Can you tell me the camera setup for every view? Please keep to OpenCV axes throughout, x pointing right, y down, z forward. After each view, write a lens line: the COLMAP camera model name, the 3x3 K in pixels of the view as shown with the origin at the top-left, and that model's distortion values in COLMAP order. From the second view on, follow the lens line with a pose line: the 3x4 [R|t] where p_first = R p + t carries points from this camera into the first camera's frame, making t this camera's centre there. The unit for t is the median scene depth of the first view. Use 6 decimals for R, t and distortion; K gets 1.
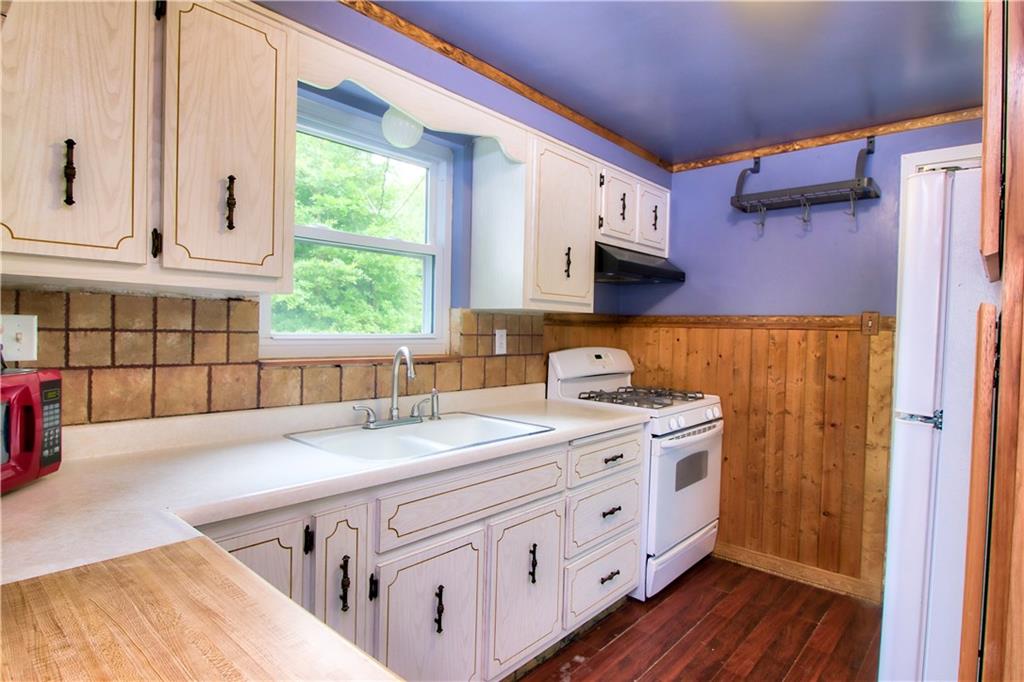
lens RADIAL K [[527.1, 0, 519.9], [0, 527.1, 338.1], [0, 0, 1]] dist [-0.014481, -0.002850]
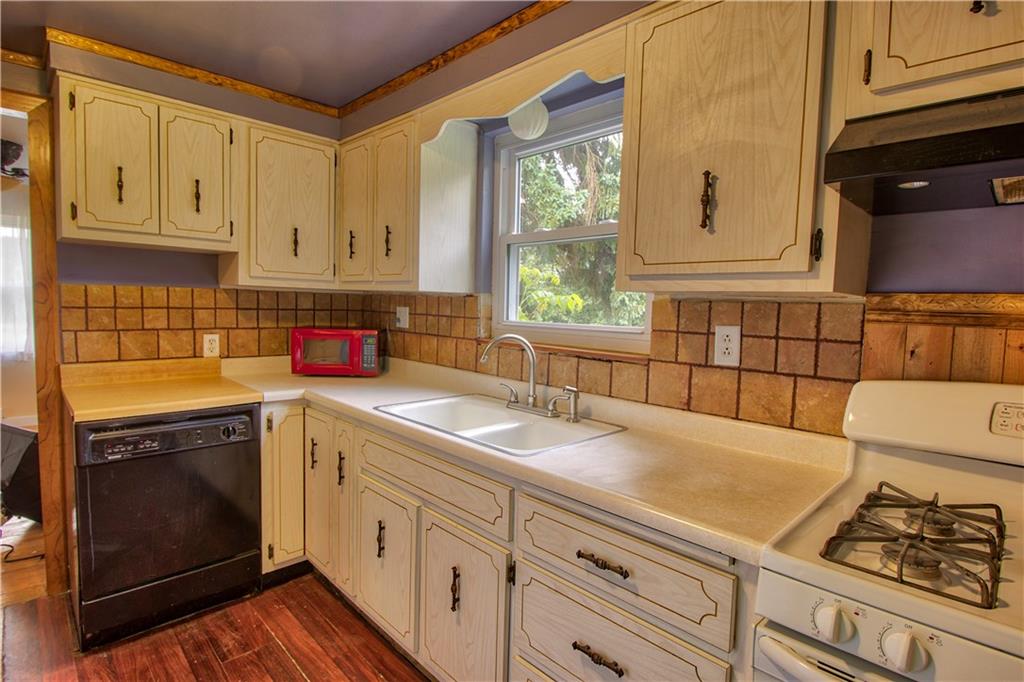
lens RADIAL K [[527.1, 0, 520.1], [0, 527.1, 341.5], [0, 0, 1]] dist [-0.014481, -0.002850]
pose [[-0.069732, 0.043110, -0.996634, 0.721567], [-0.053629, 0.997459, 0.046898, -0.016710], [0.996123, 0.056718, -0.067243, 0.959085]]
